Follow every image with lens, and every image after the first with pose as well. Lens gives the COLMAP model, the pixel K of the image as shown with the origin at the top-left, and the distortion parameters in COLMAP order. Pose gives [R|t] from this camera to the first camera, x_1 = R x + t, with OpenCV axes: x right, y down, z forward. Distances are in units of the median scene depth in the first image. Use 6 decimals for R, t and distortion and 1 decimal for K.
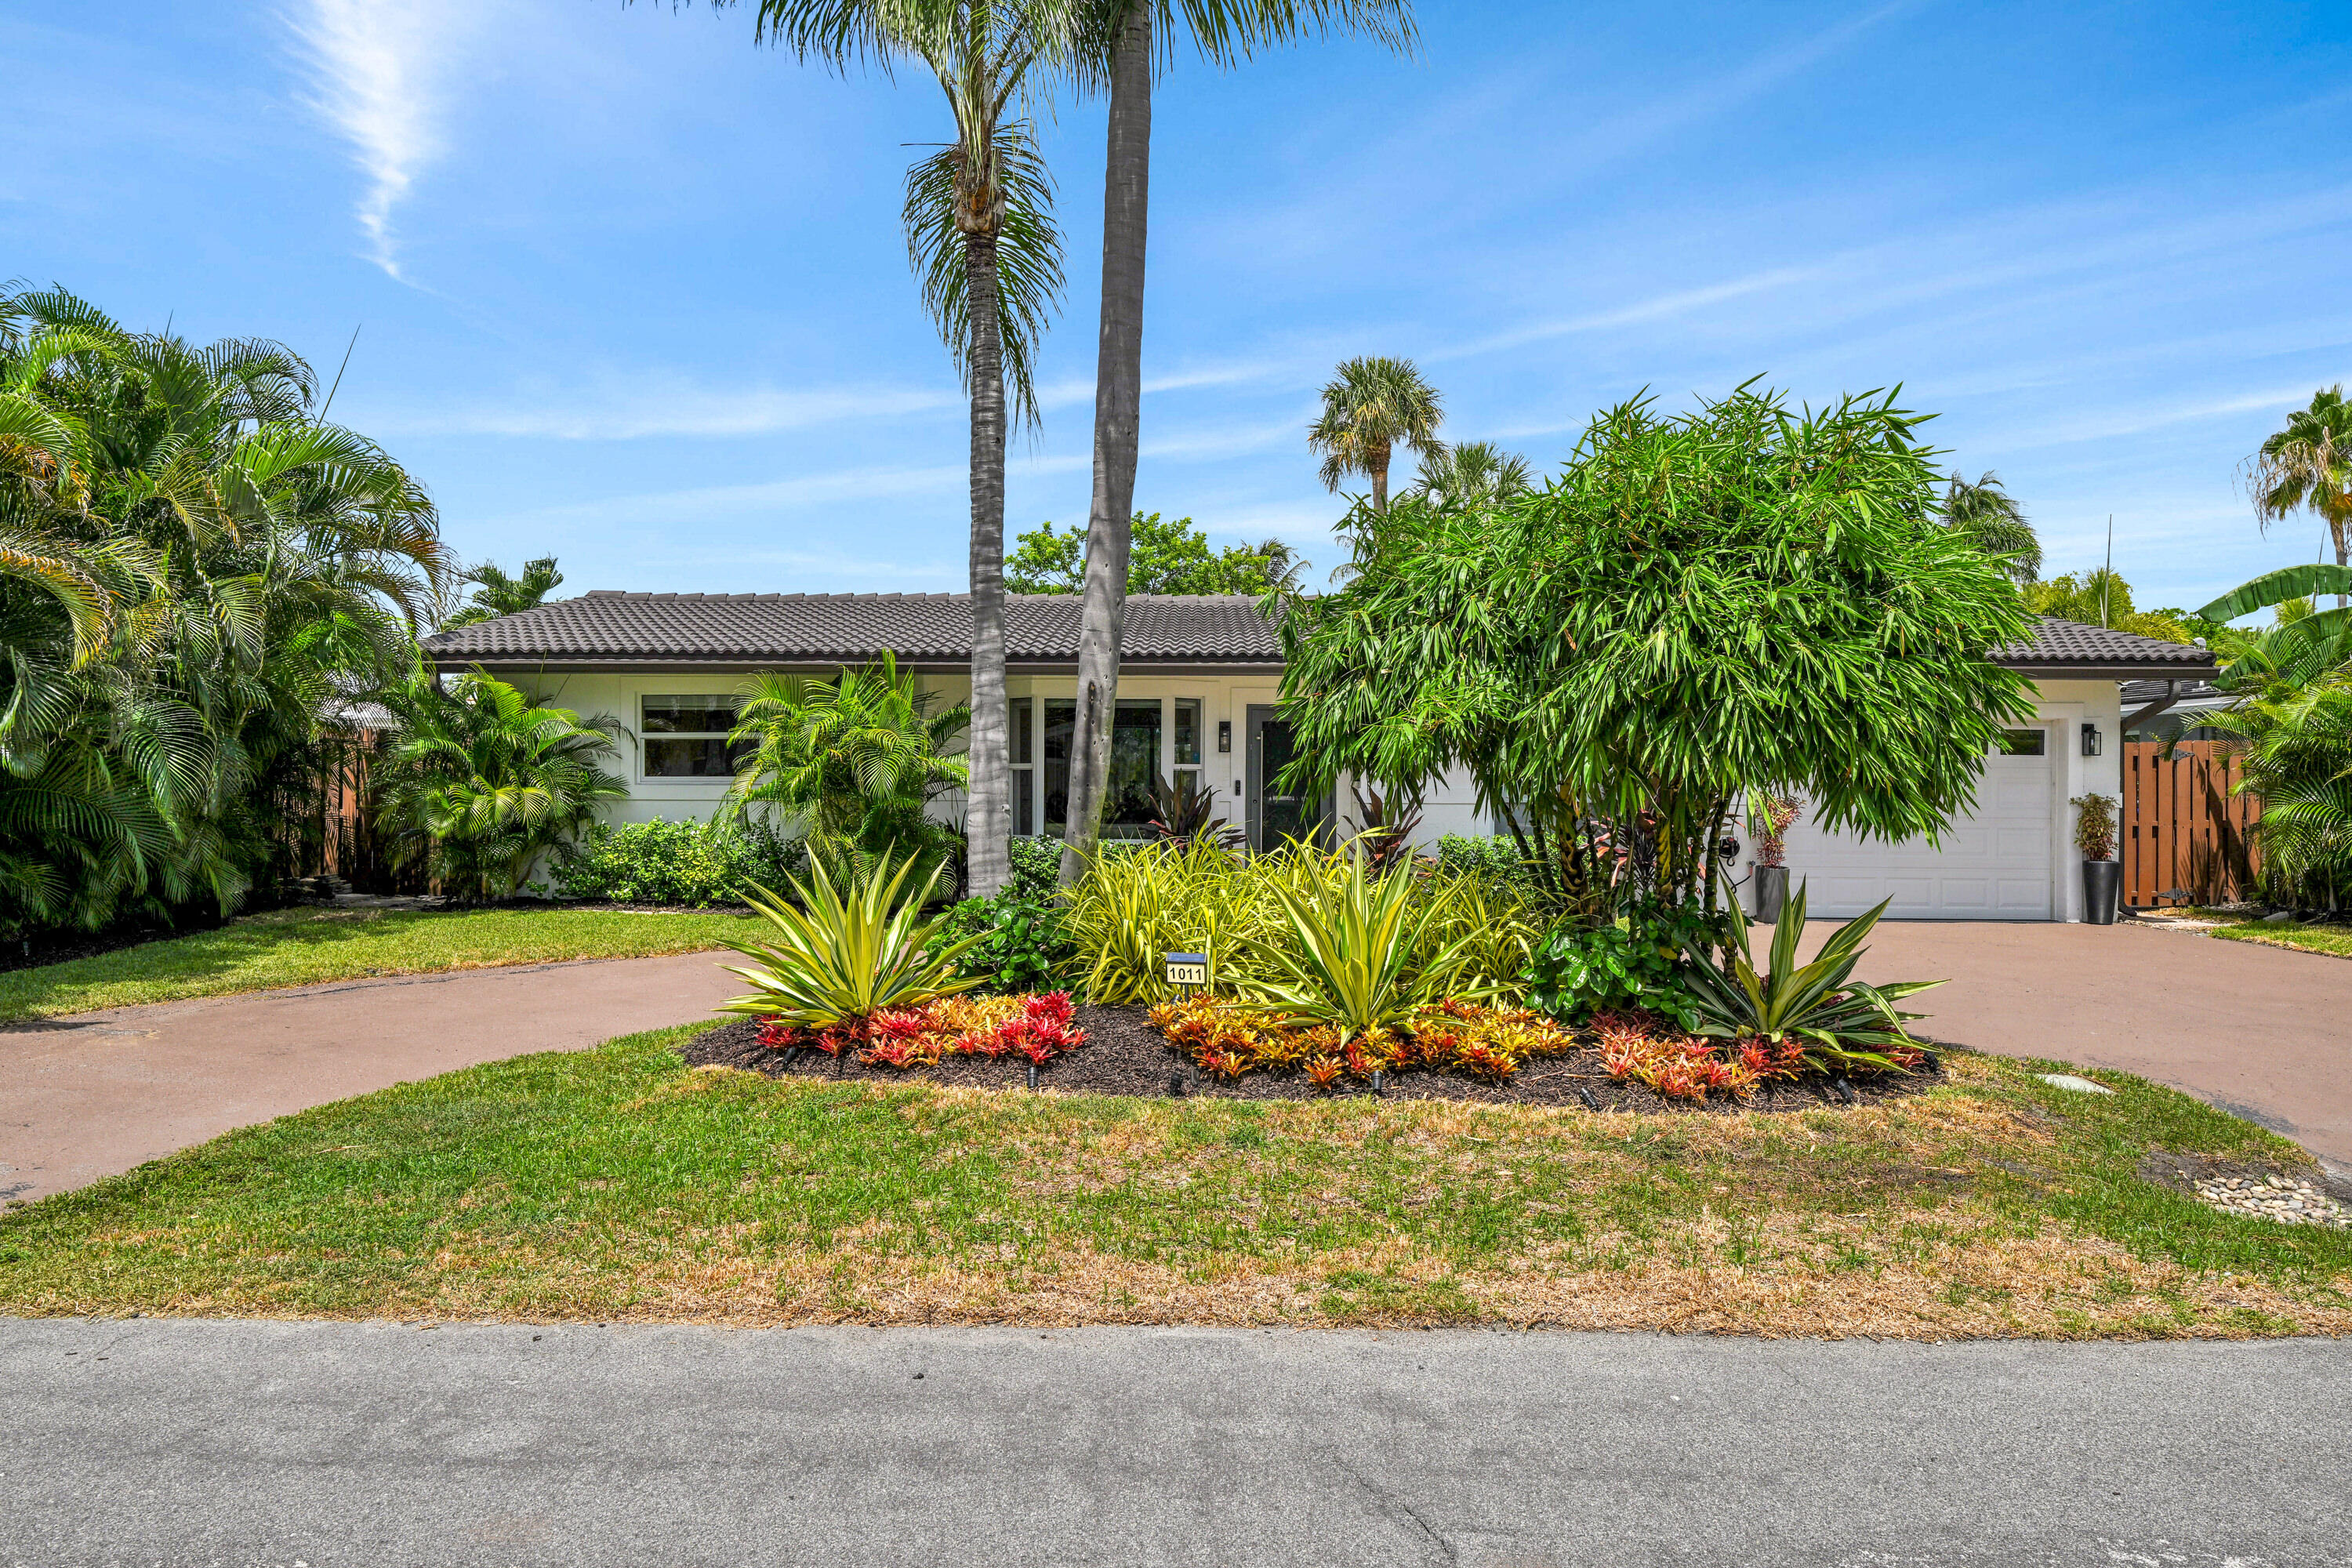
lens RADIAL K [[1696.8, 0, 1176.0], [0, 1696.8, 784.0], [0, 0, 1]] dist [0.003118, 0.000085]
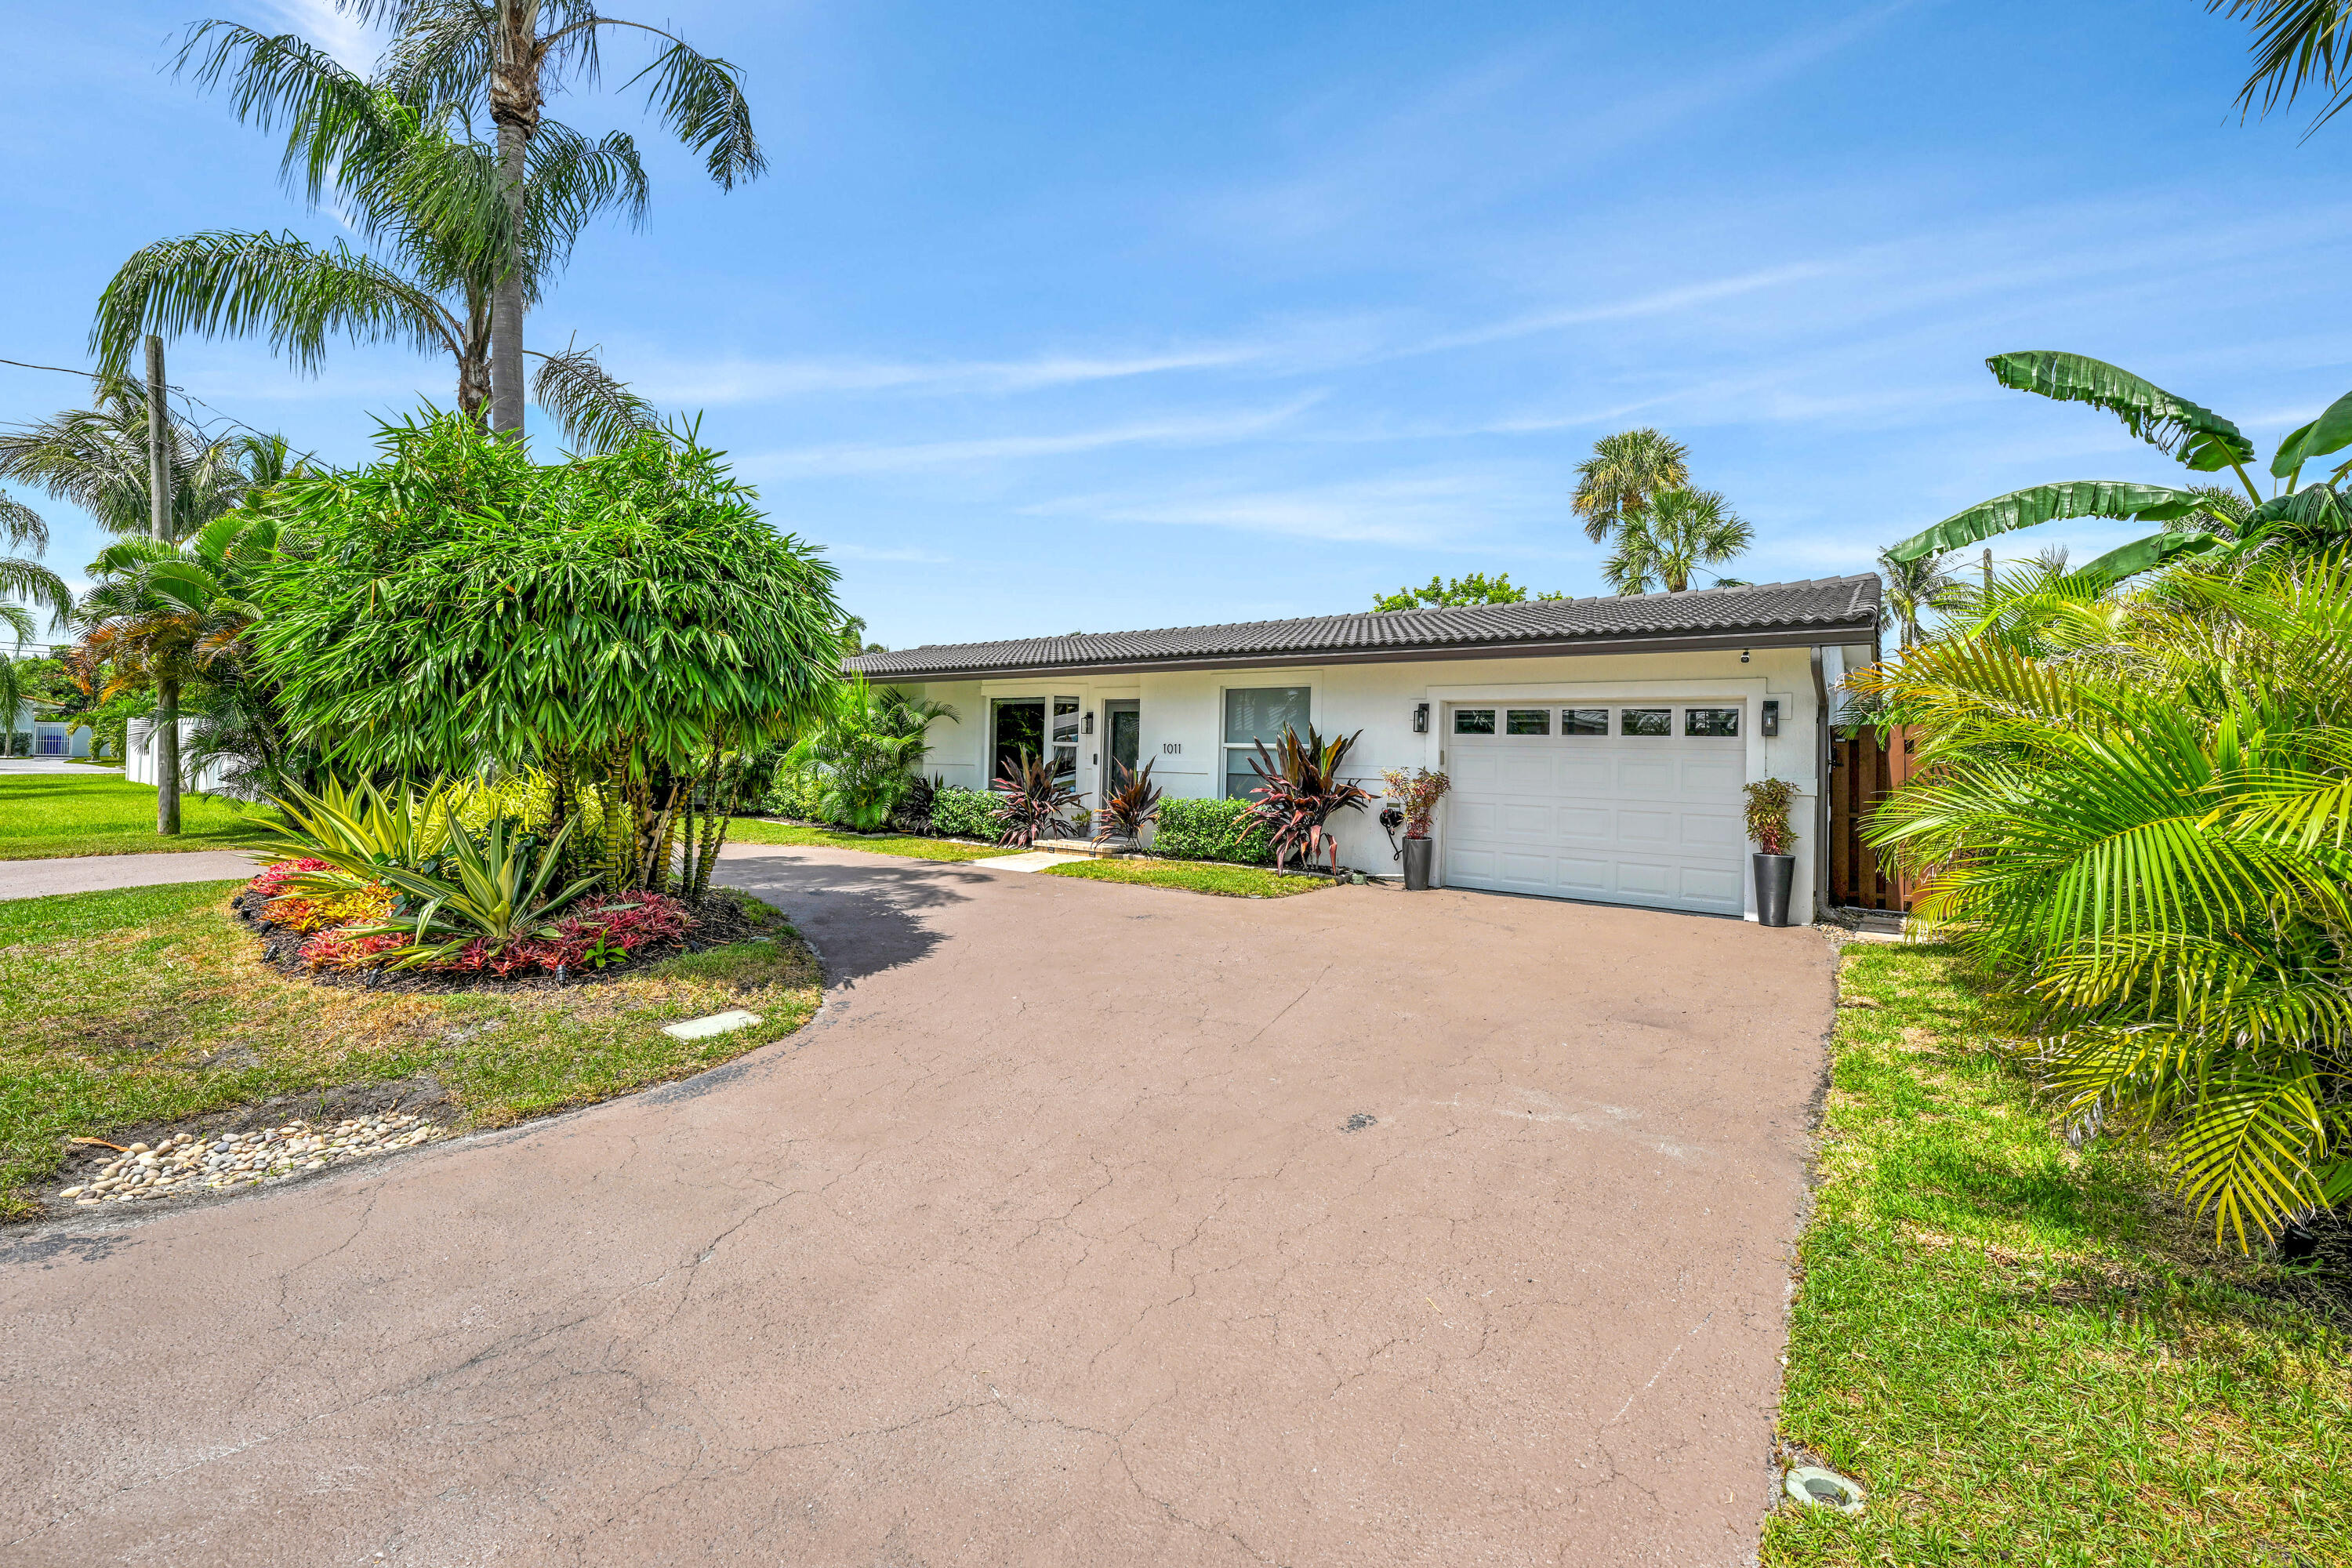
lens RADIAL K [[937.2, 0, 1176.0], [0, 937.2, 784.0], [0, 0, 1]] dist [-0.000055, -0.000139]
pose [[0.798172, 0.031668, -0.601597, 0.581358], [-0.011971, 0.999254, 0.036718, -0.006336], [0.602311, -0.022106, 0.797956, 0.431752]]
